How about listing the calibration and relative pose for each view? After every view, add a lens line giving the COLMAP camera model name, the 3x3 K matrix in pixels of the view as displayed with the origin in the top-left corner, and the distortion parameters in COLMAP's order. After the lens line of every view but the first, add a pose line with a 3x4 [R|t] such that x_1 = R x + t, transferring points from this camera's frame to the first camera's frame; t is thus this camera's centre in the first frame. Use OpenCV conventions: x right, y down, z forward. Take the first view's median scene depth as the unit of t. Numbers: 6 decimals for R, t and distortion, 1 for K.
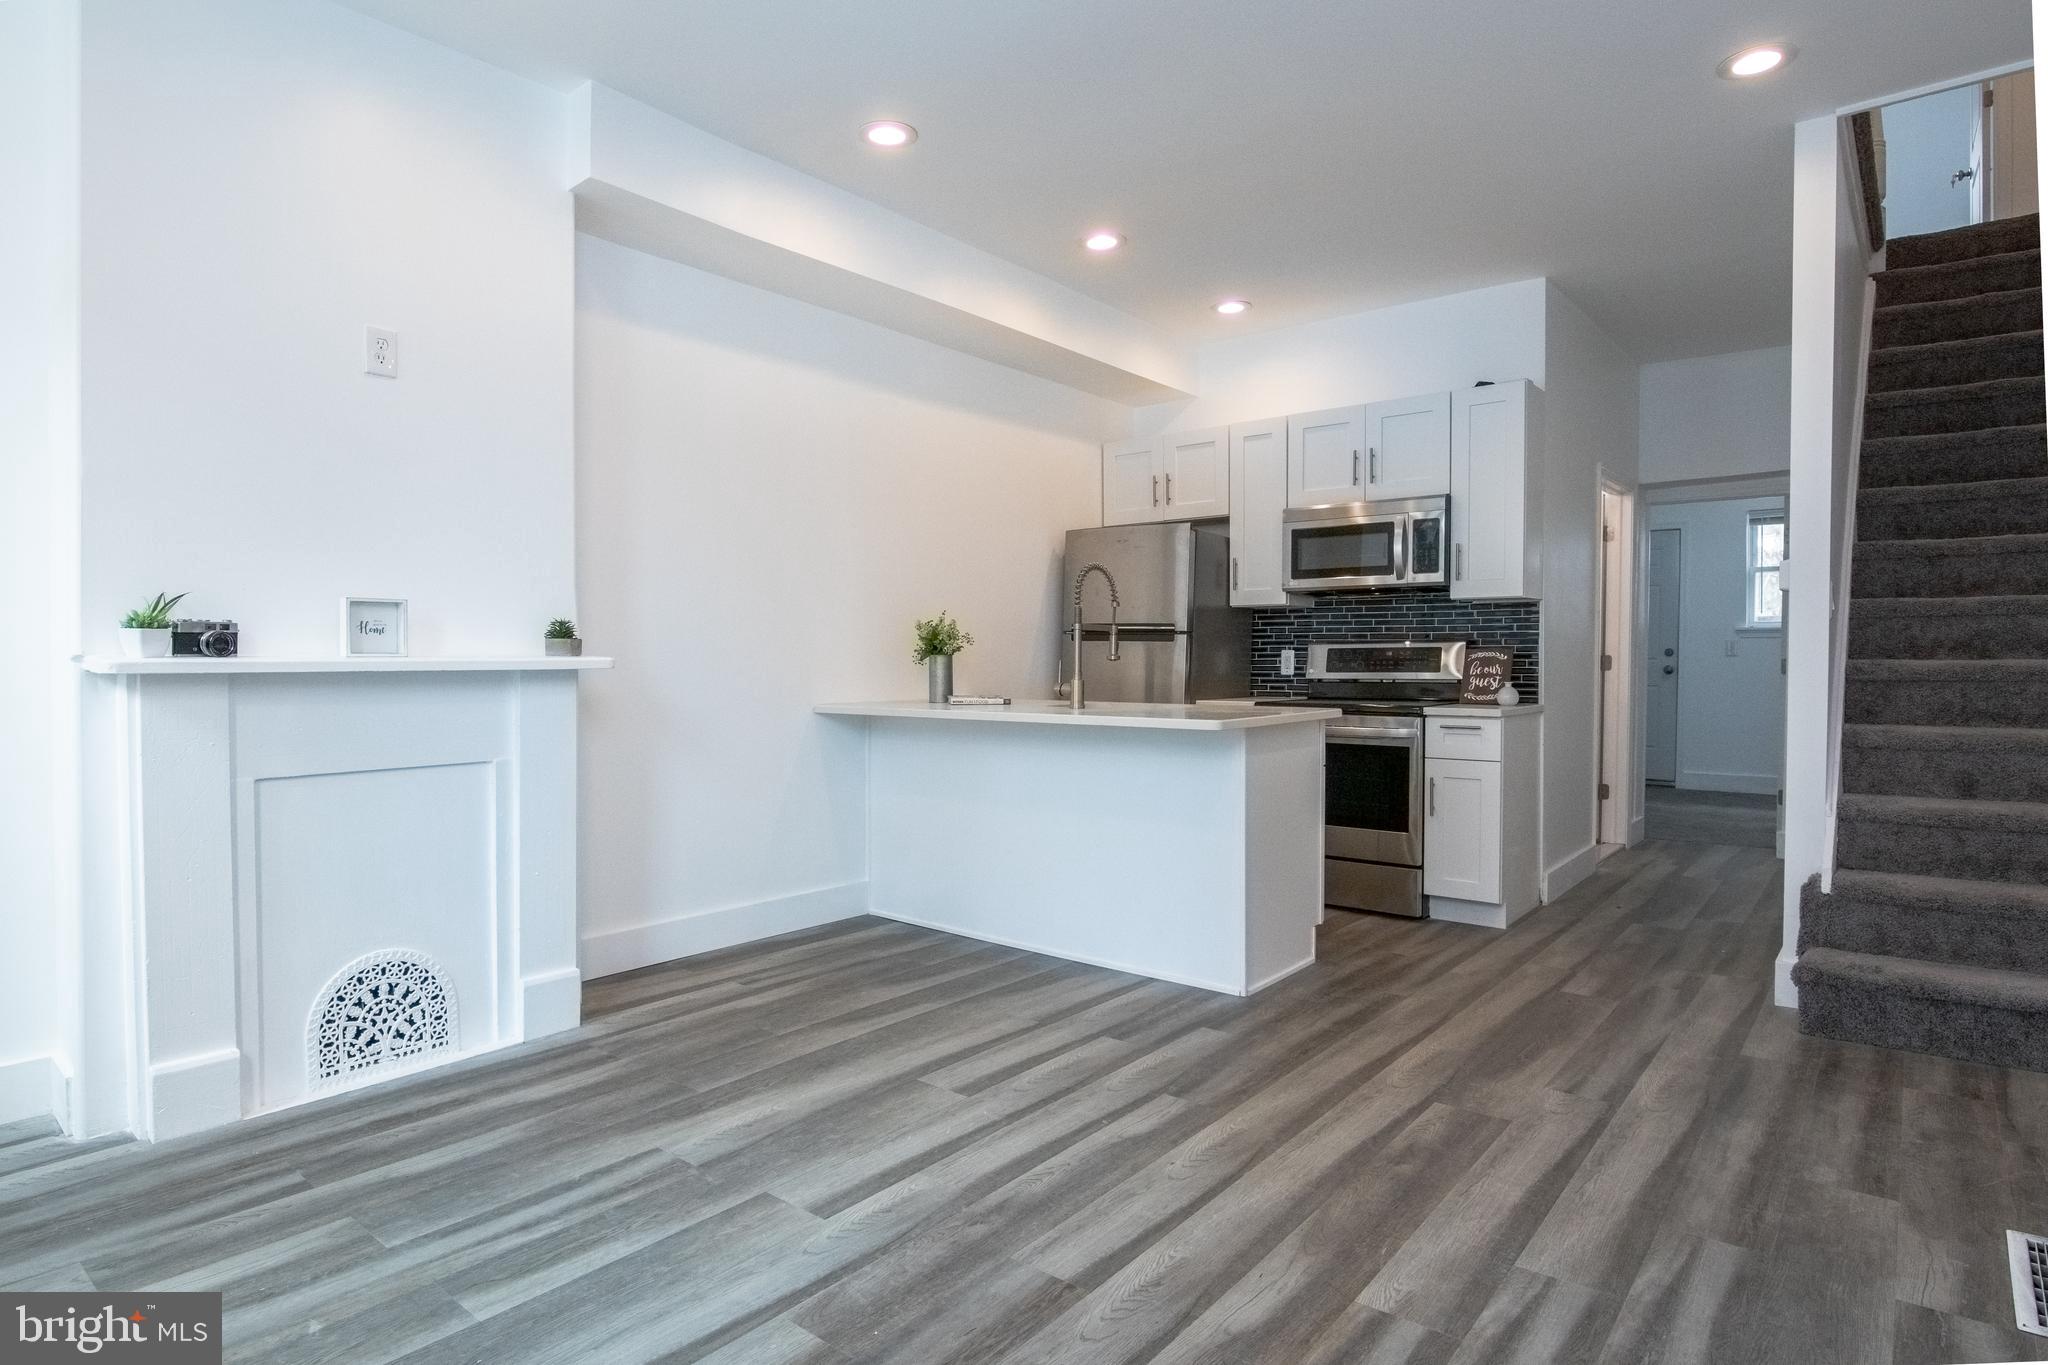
lens RADIAL K [[1100.4, 0, 992.4], [0, 1100.4, 684.9], [0, 0, 1]] dist [-0.015575, -0.006695]
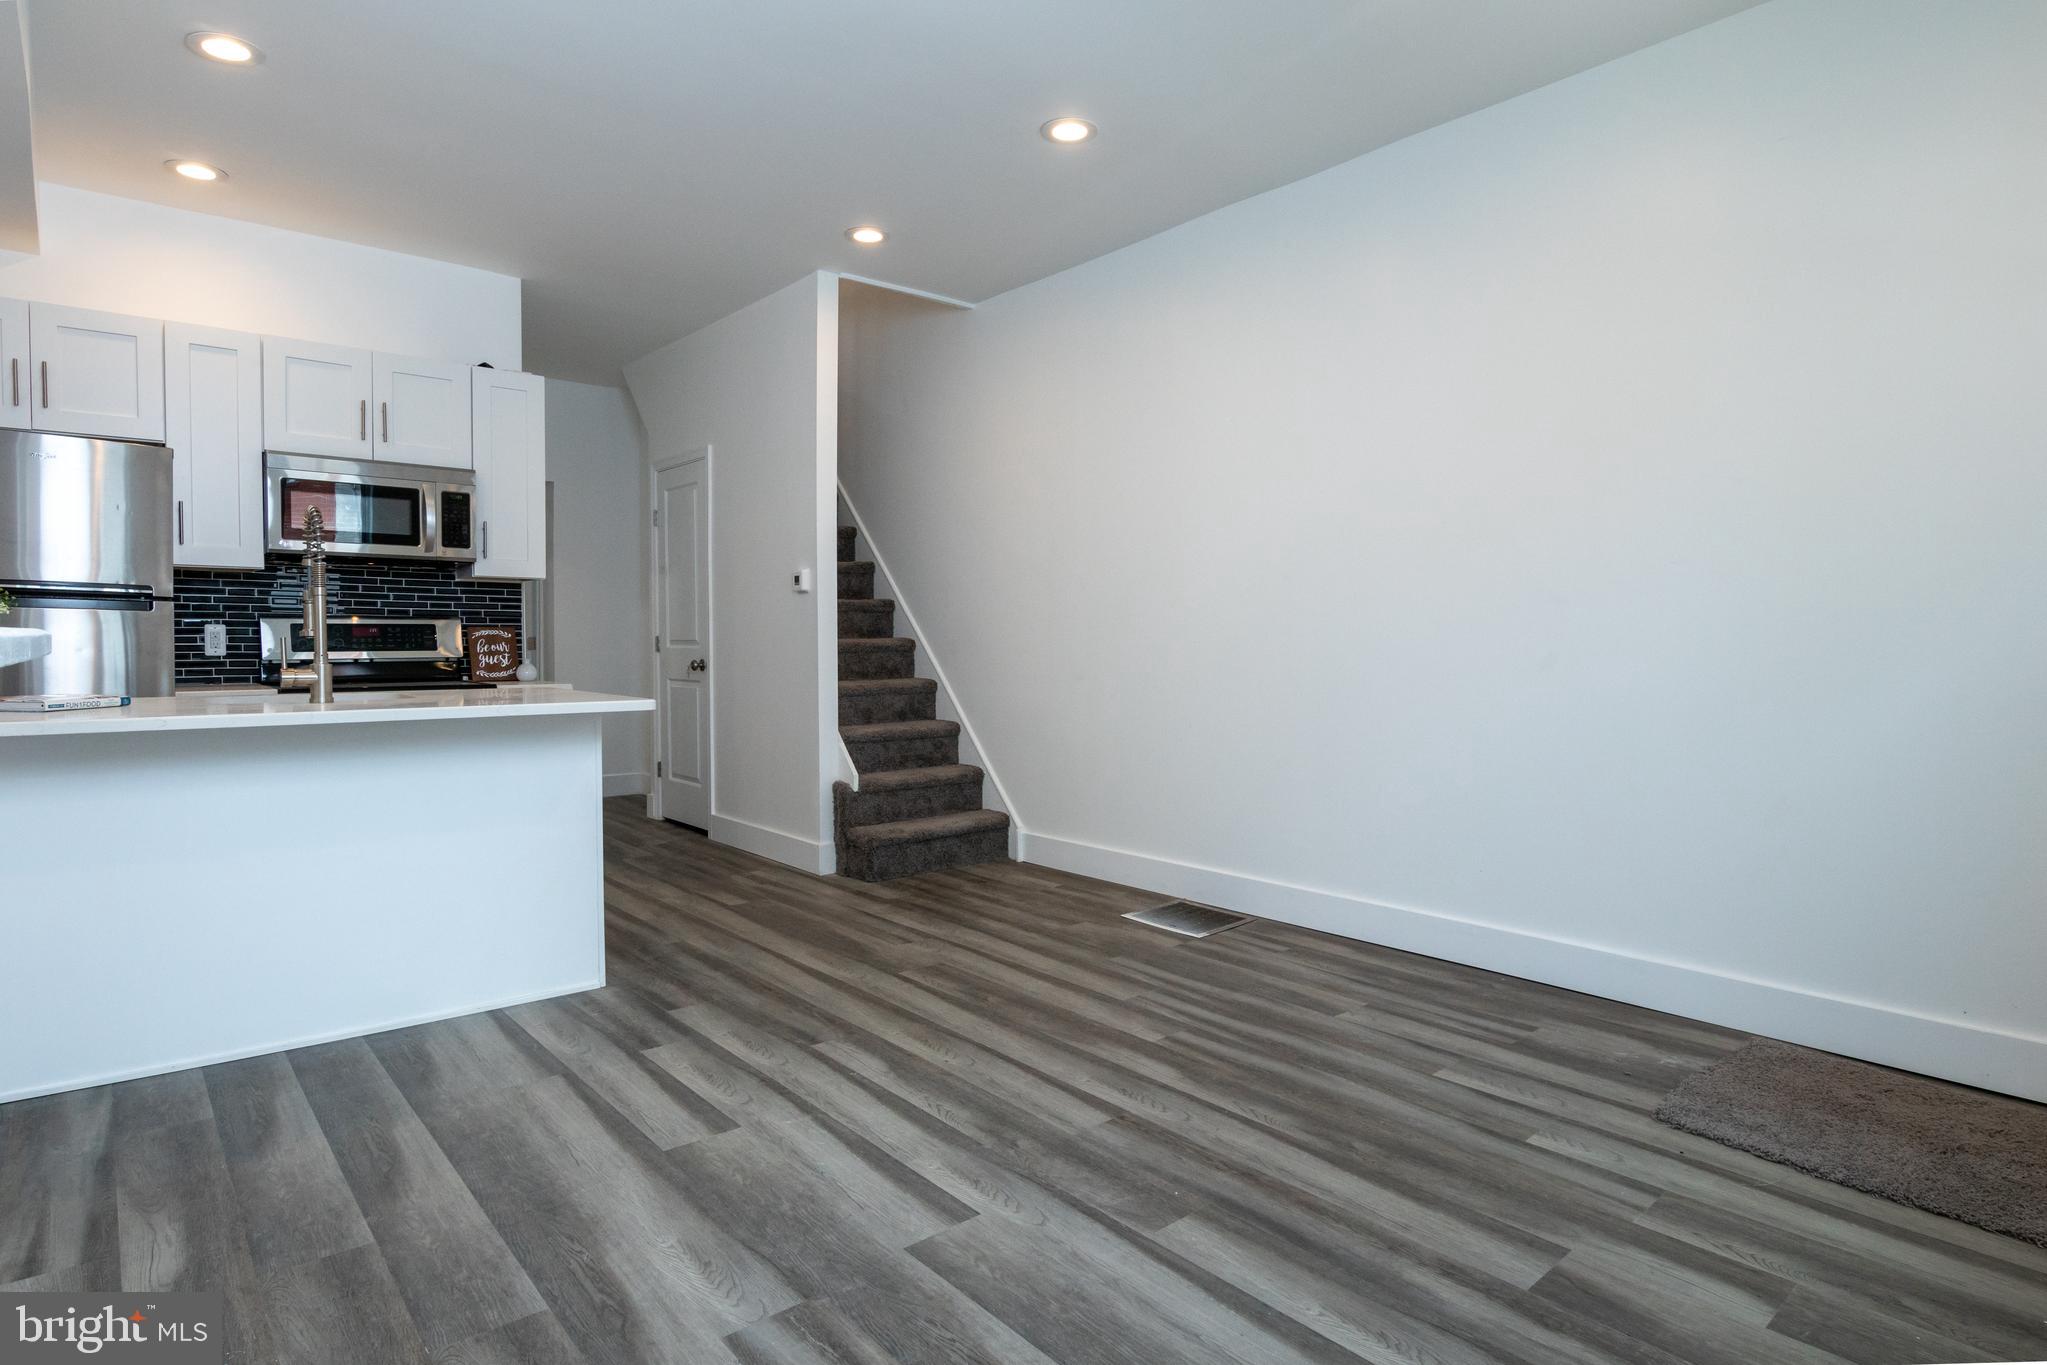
lens RADIAL K [[1099.9, 0, 1017.1], [0, 1099.9, 674.9], [0, 0, 1]] dist [-0.015575, -0.006695]
pose [[0.158622, -0.029907, 0.986886, -0.702013], [0.020281, 0.999429, 0.027027, -0.008883], [-0.987131, 0.015728, 0.159138, 0.520099]]
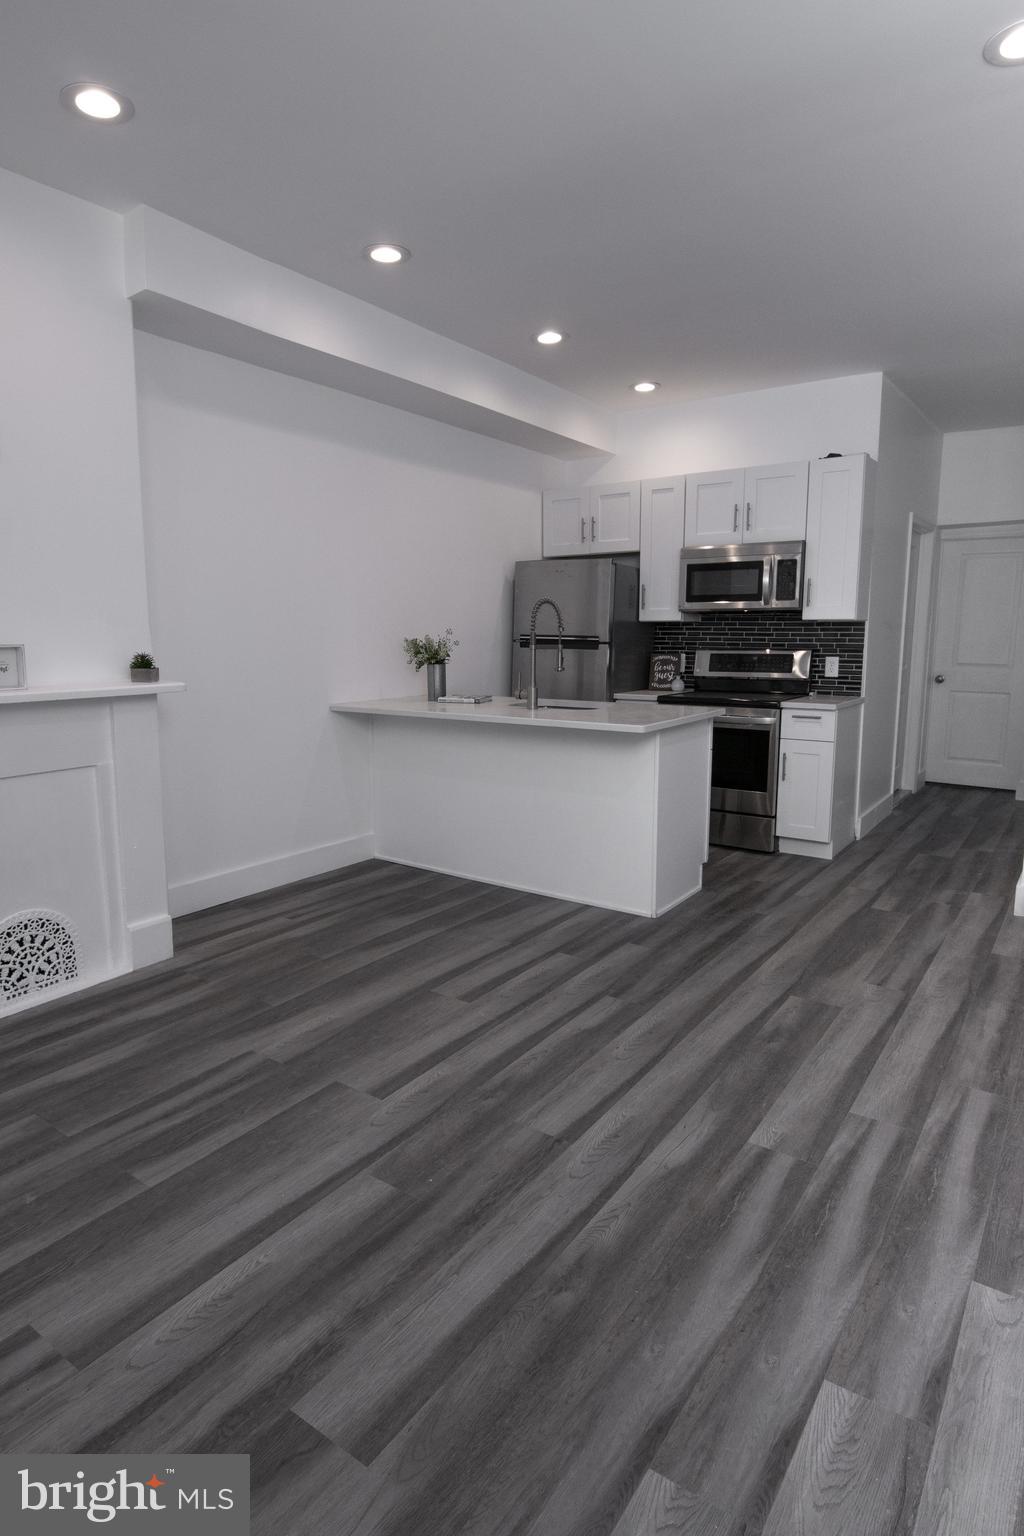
lens RADIAL K [[842.9, 0, 507.1], [0, 842.9, 764.0], [0, 0, 1]] dist [-0.015071, -0.007833]
pose [[0.996517, -0.013452, 0.082300, -0.047986], [0.002518, 0.991308, 0.131535, -0.057766], [-0.083354, -0.130870, 0.987889, -0.024895]]
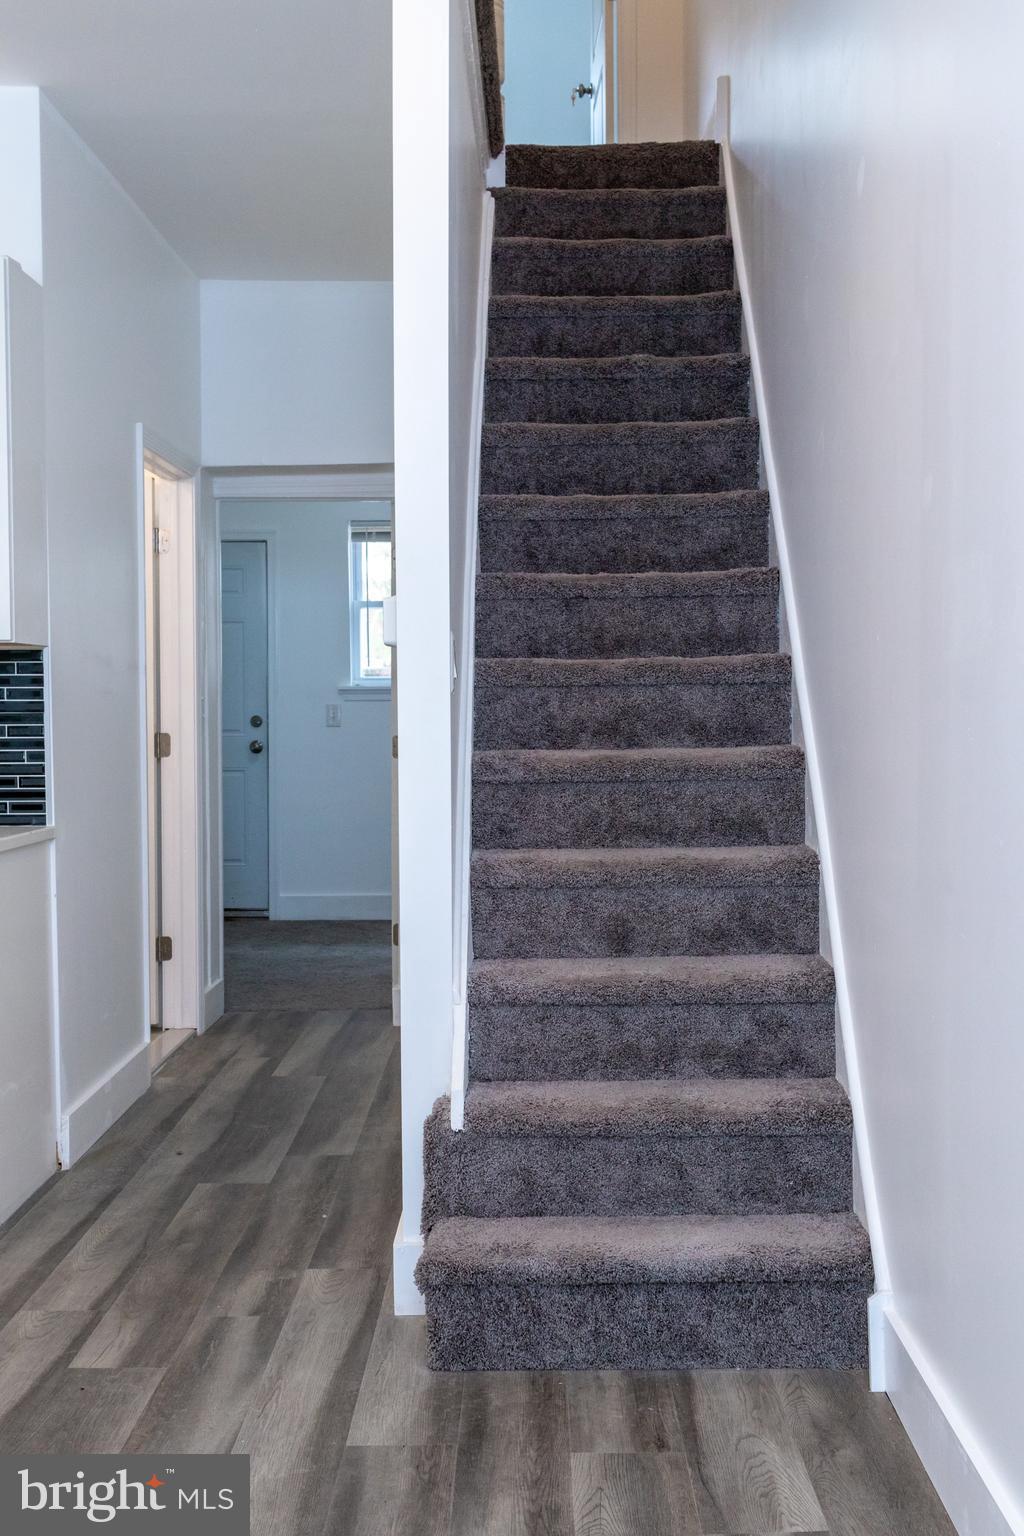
lens RADIAL K [[1703.7, 0, 500.9], [0, 1703.7, 761.1], [0, 0, 1]] dist [0.046994, 0.000000]
pose [[0.772132, -0.022517, 0.635063, 0.162130], [0.022045, 0.999720, 0.008643, -0.028808], [-0.635080, 0.007326, 0.772412, 0.216820]]
